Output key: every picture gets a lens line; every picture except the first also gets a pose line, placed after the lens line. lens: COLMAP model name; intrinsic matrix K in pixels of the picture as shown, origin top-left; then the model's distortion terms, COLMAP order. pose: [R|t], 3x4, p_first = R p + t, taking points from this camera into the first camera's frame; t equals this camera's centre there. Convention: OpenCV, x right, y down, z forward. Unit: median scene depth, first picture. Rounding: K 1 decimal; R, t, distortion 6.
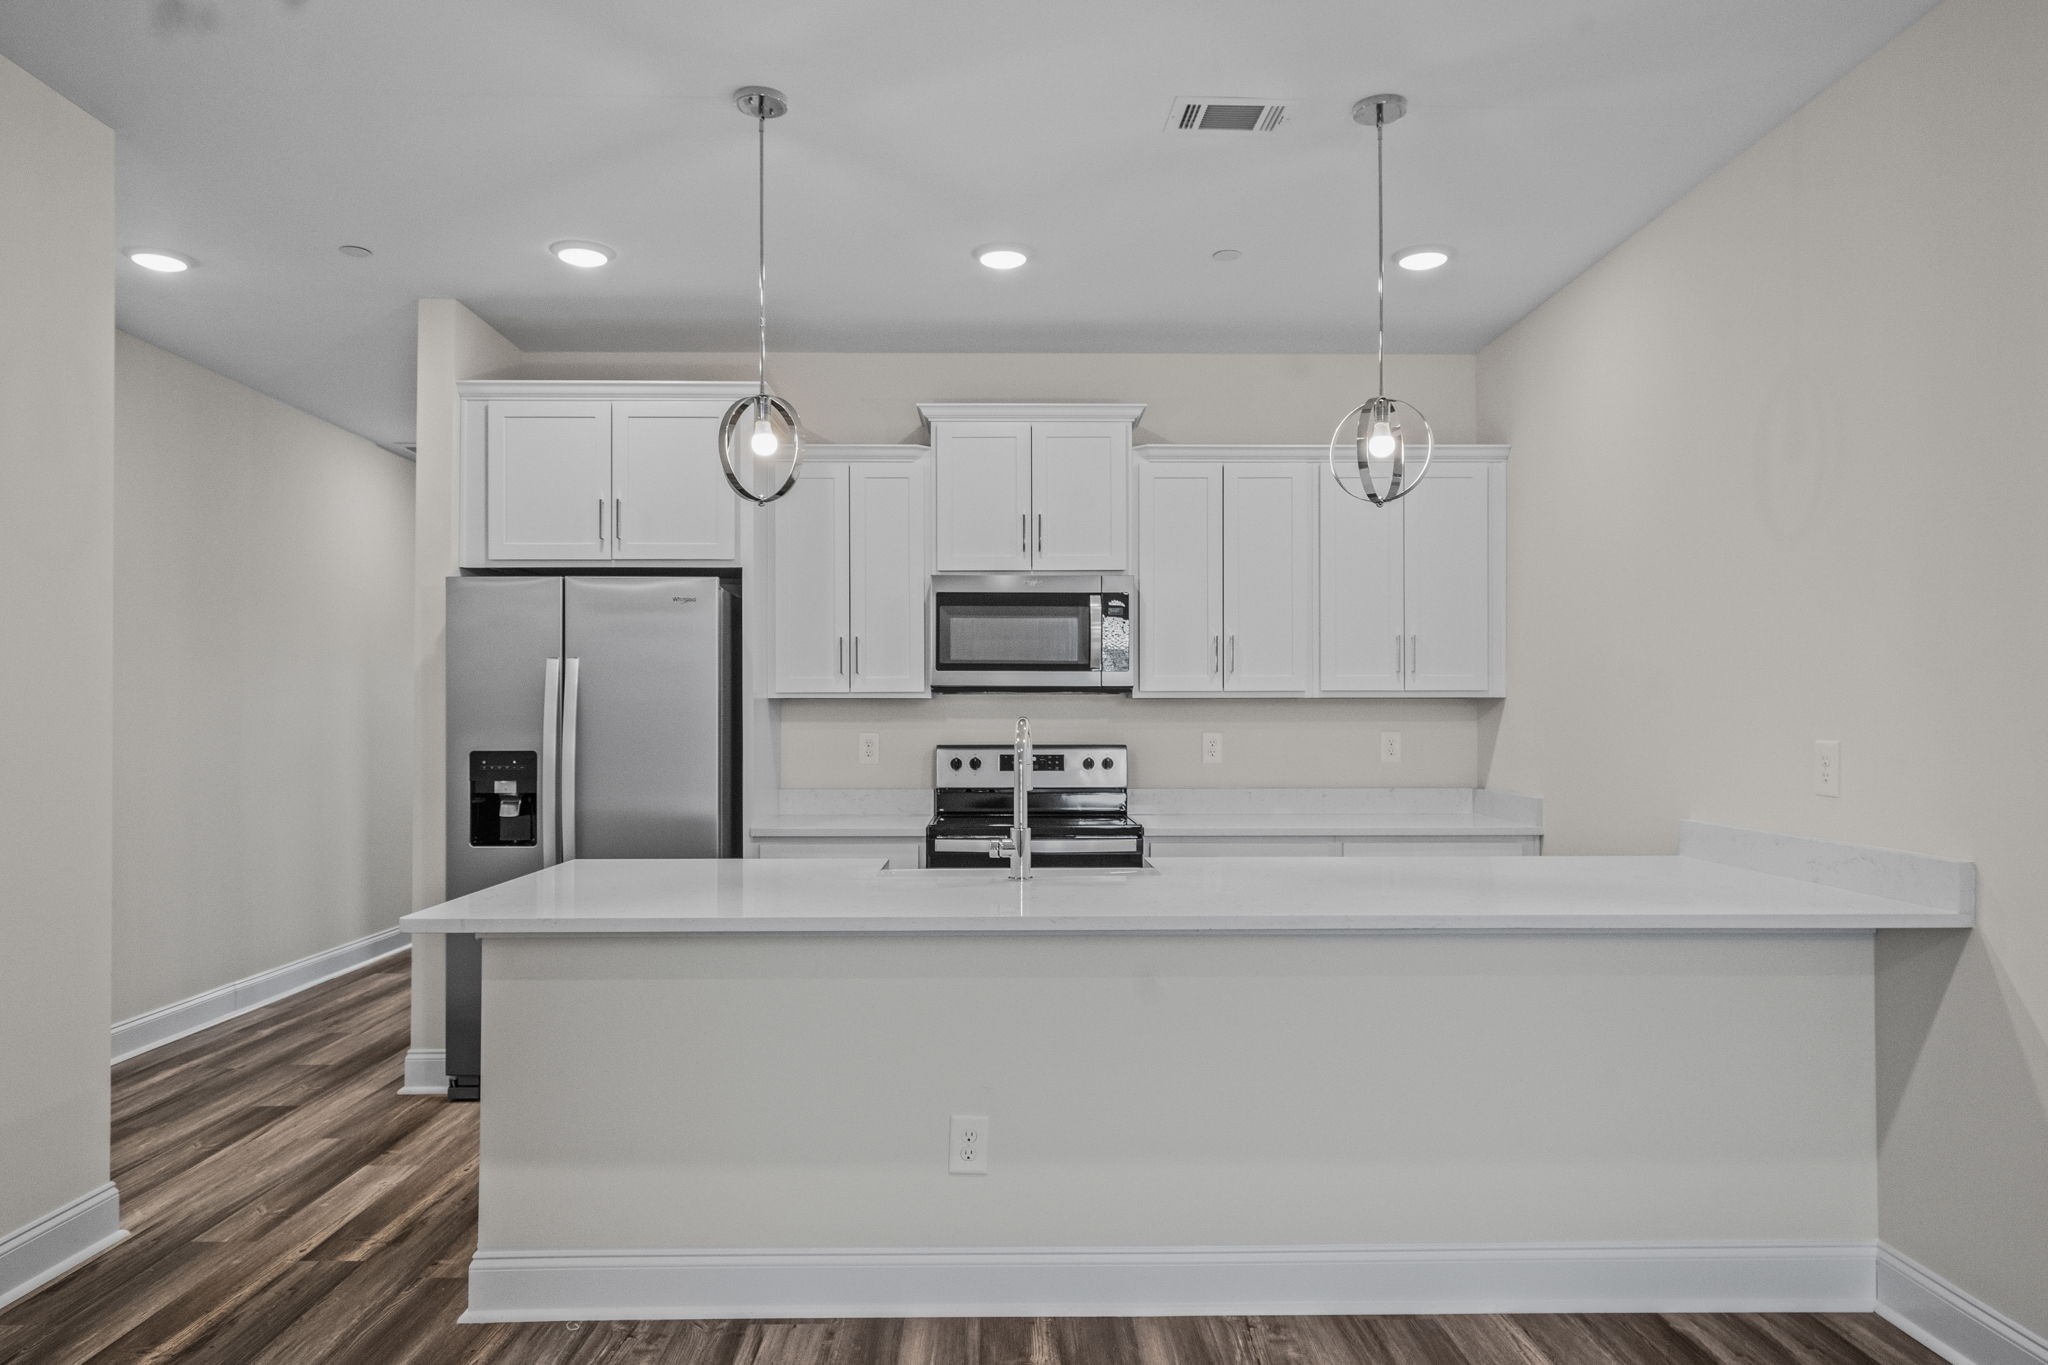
lens RADIAL K [[1325.5, 0, 1025.7], [0, 1325.5, 686.4], [0, 0, 1]] dist [-0.004528, -0.001630]
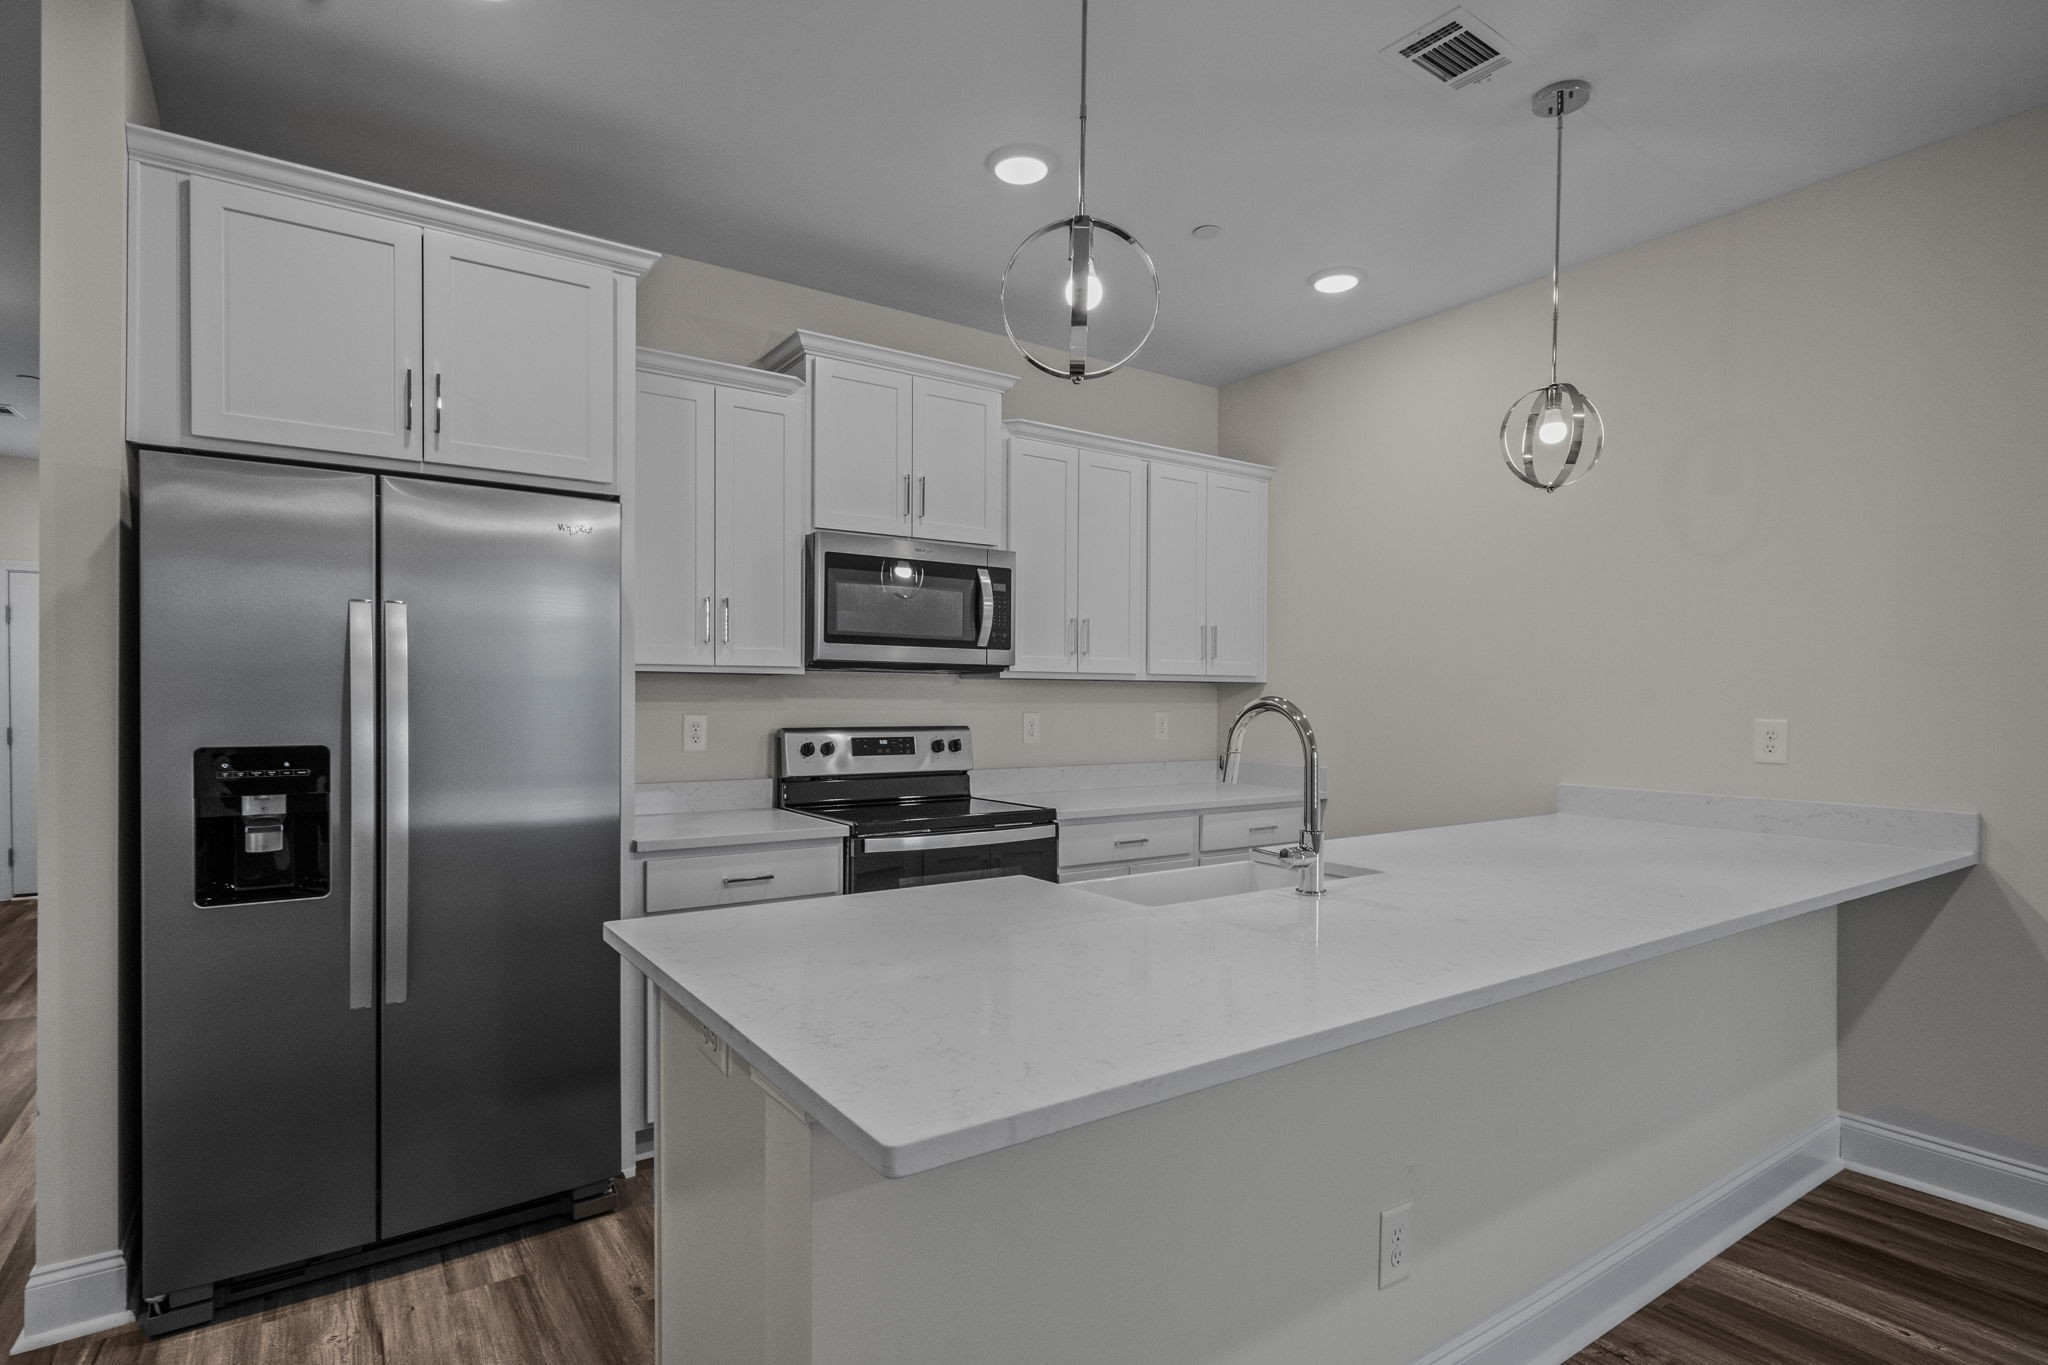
lens RADIAL K [[1031.7, 0, 1025.8], [0, 1031.7, 699.1], [0, 0, 1]] dist [0.000465, -0.000258]
pose [[0.832201, 0.004711, 0.554454, -0.326683], [-0.017653, 0.999682, 0.018003, 0.010308], [-0.554192, -0.024770, 0.832020, 0.361232]]
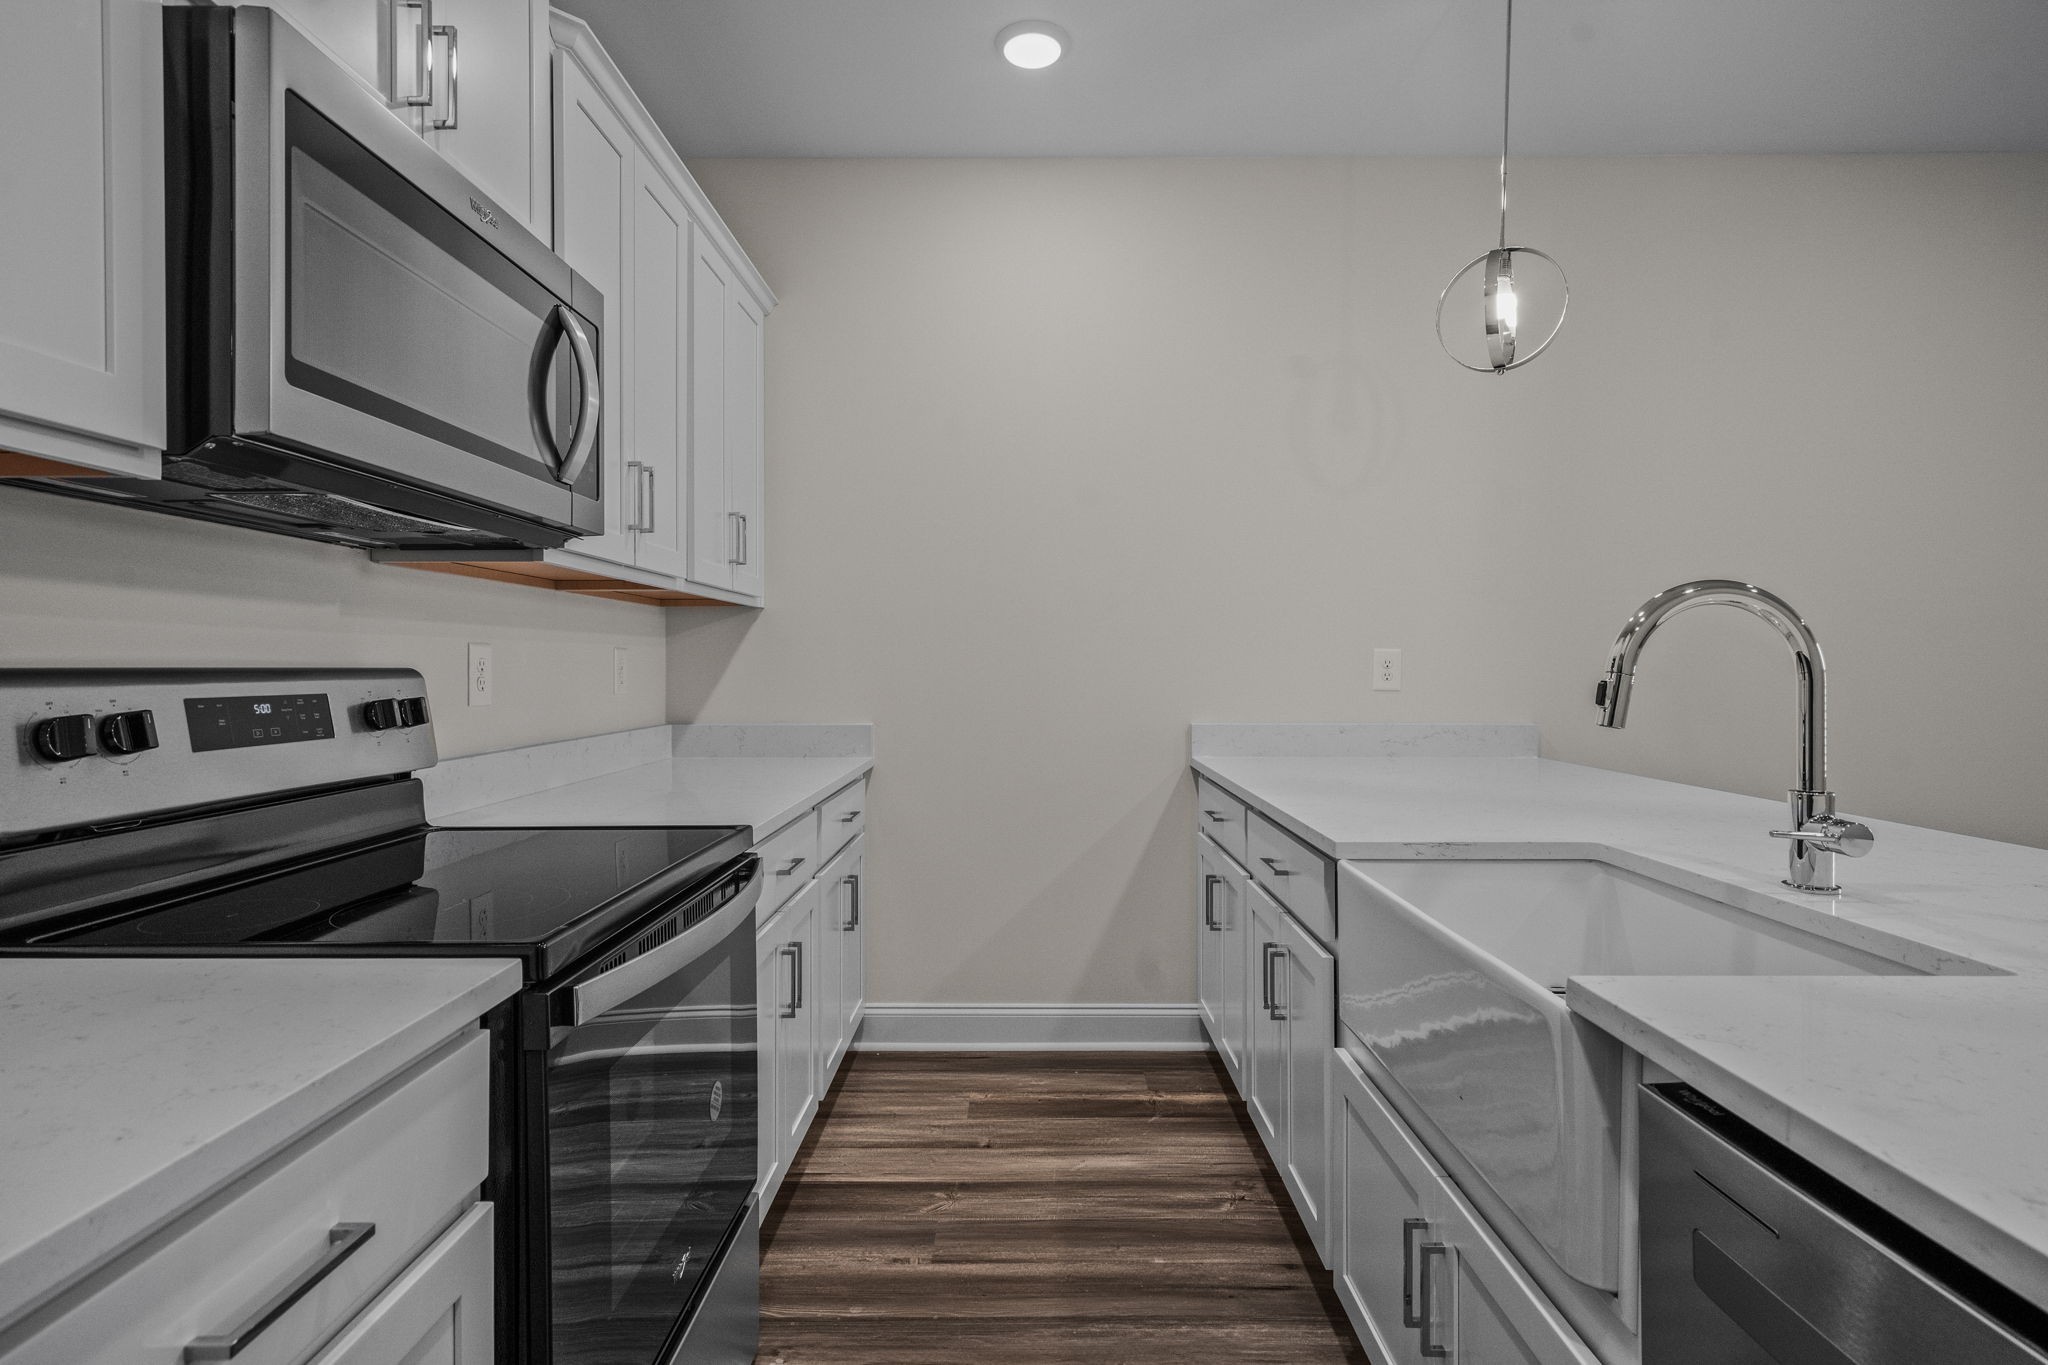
lens RADIAL K [[1024.5, 0, 1023.2], [0, 1024.5, 667.8], [0, 0, 1]] dist [-0.000057, 0.000827]
pose [[0.023523, -0.000725, 0.999723, -0.264851], [-0.021391, 0.999770, 0.001228, 0.041318], [-0.999494, -0.021414, 0.023502, 0.835101]]
